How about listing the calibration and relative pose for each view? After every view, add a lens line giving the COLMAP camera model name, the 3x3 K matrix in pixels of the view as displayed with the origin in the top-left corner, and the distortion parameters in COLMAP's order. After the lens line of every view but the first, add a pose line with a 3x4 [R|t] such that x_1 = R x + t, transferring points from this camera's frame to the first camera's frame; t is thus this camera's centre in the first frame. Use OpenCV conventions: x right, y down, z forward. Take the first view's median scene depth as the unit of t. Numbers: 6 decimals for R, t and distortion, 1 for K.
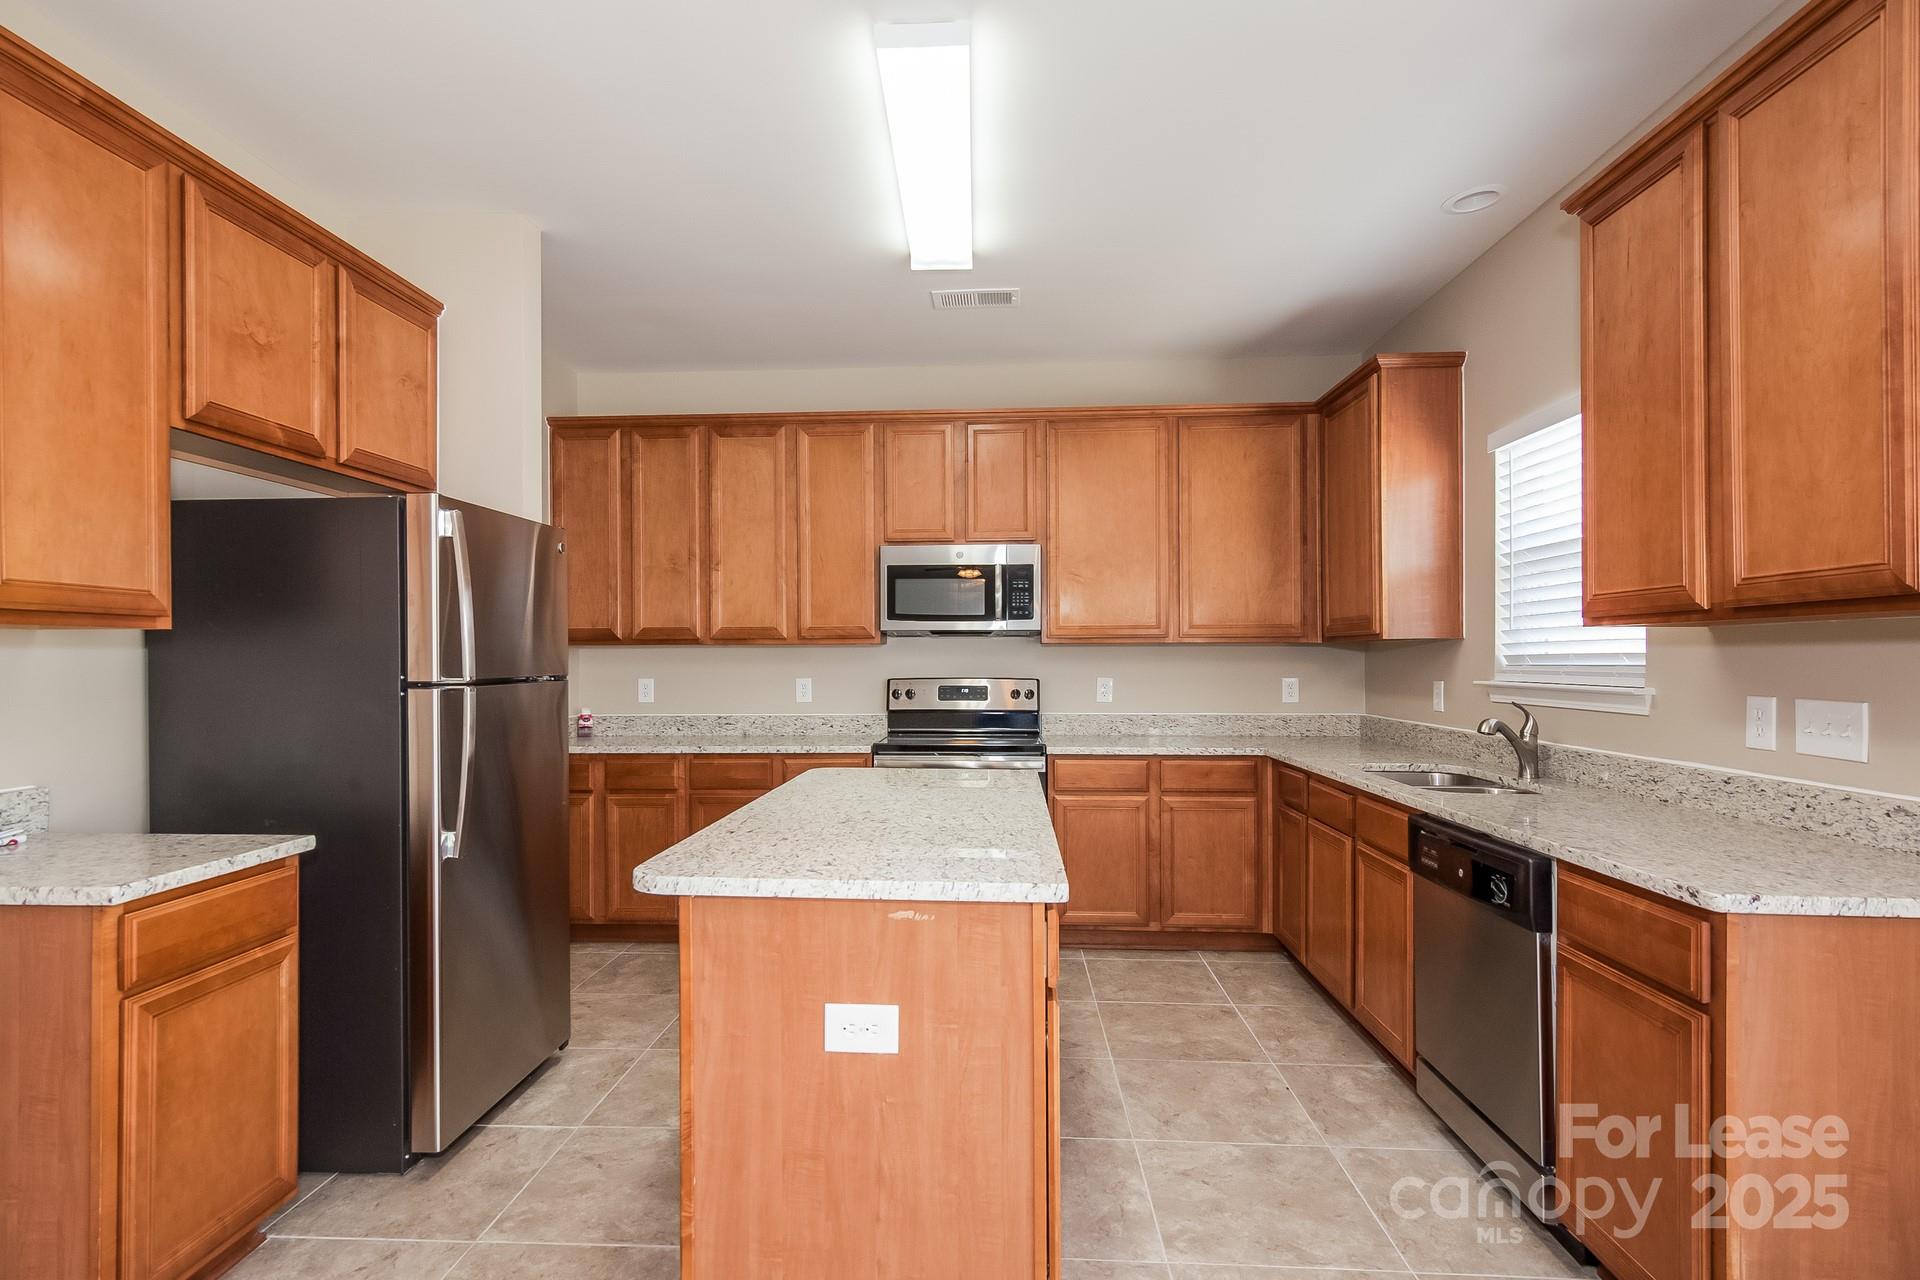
lens RADIAL K [[952.8, 0, 951.5], [0, 952.8, 650.8], [0, 0, 1]] dist [-0.031823, 0.000265]
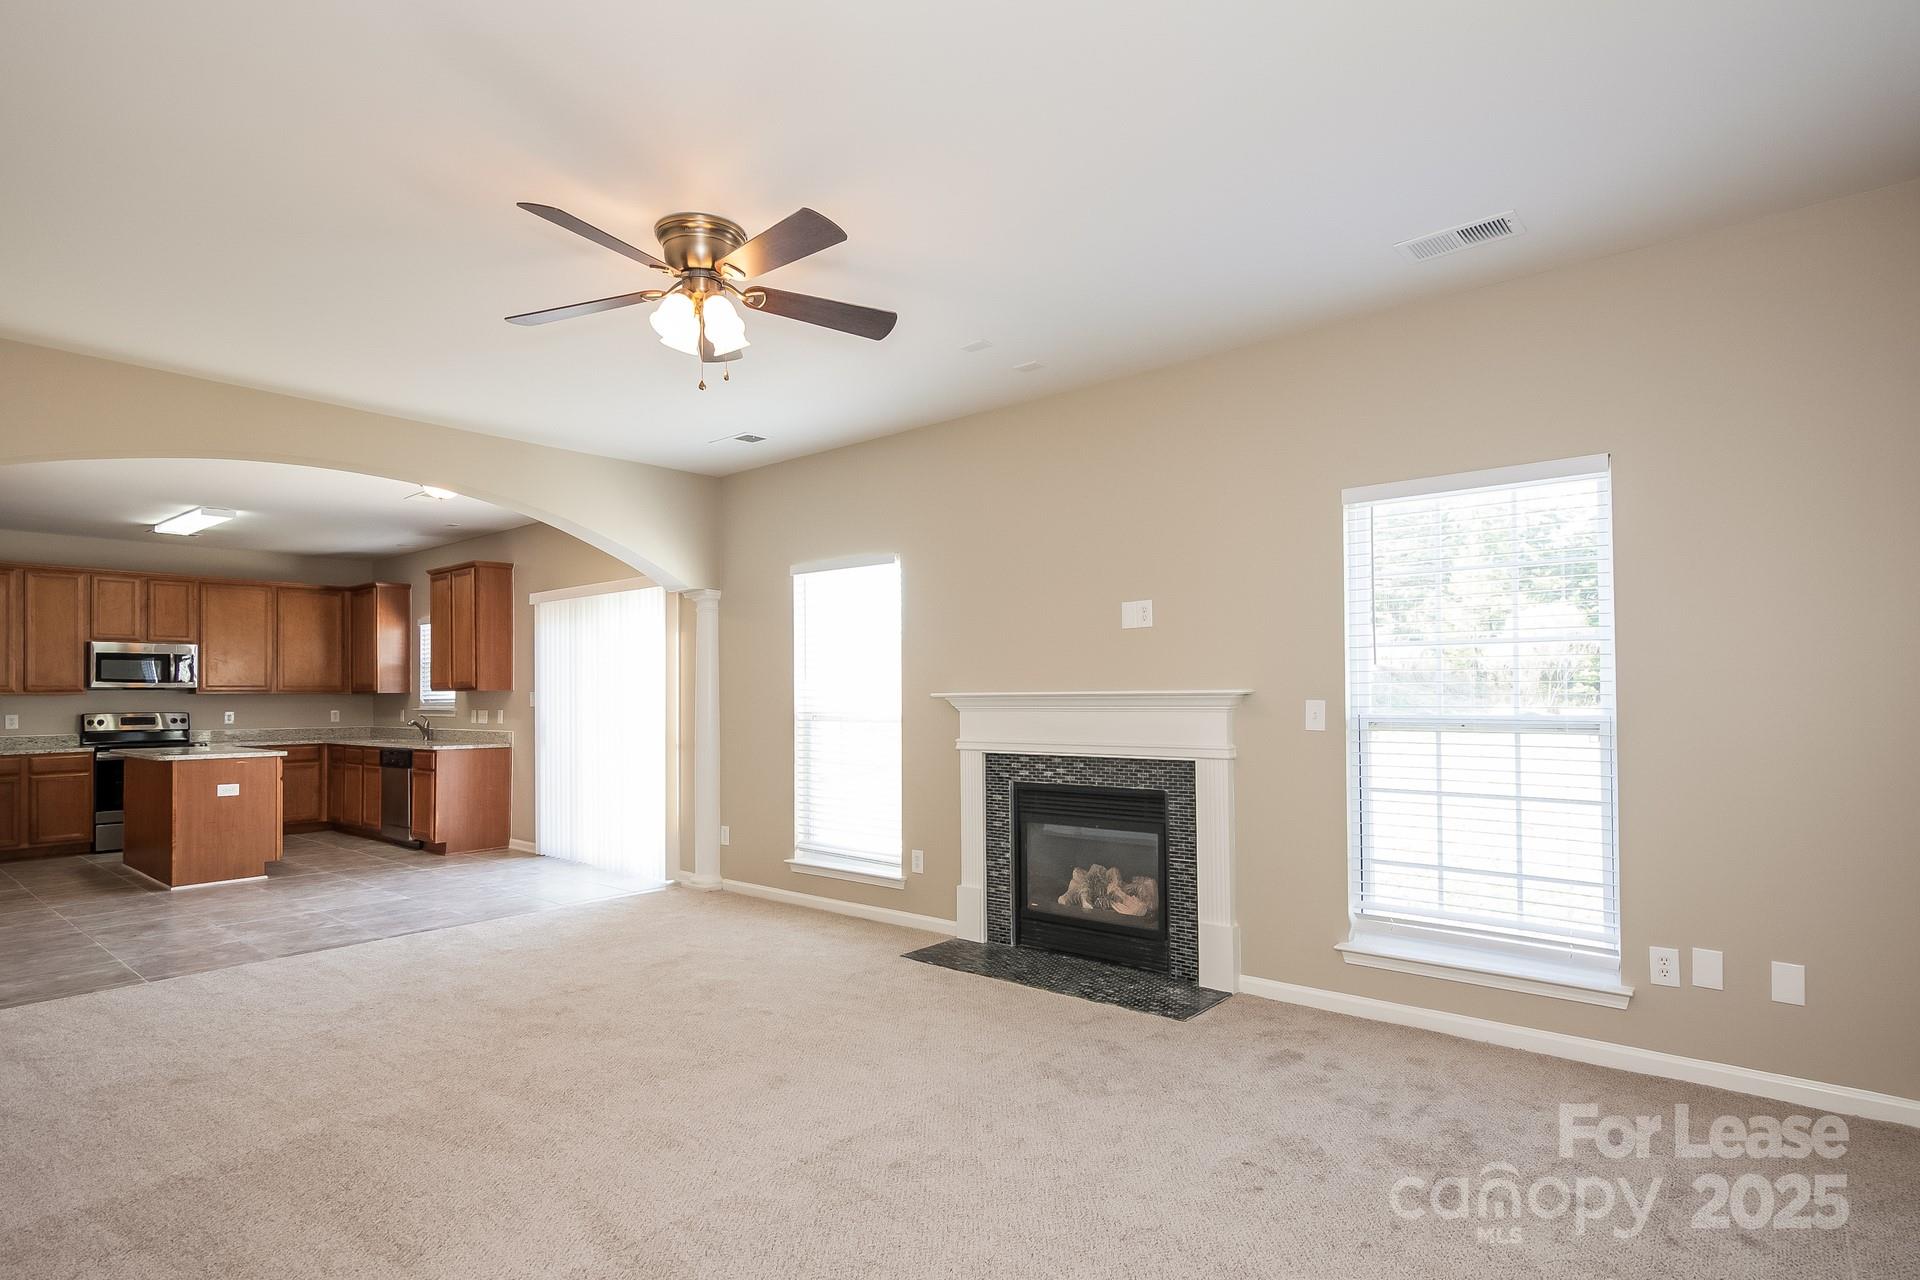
lens RADIAL K [[979.0, 0, 955.6], [0, 979.0, 682.2], [0, 0, 1]] dist [-0.001544, 0.000066]
pose [[0.606624, 0.007815, 0.794950, -0.581289], [-0.001244, 0.999960, -0.008882, -0.017076], [-0.794988, 0.004400, 0.606609, -1.535776]]
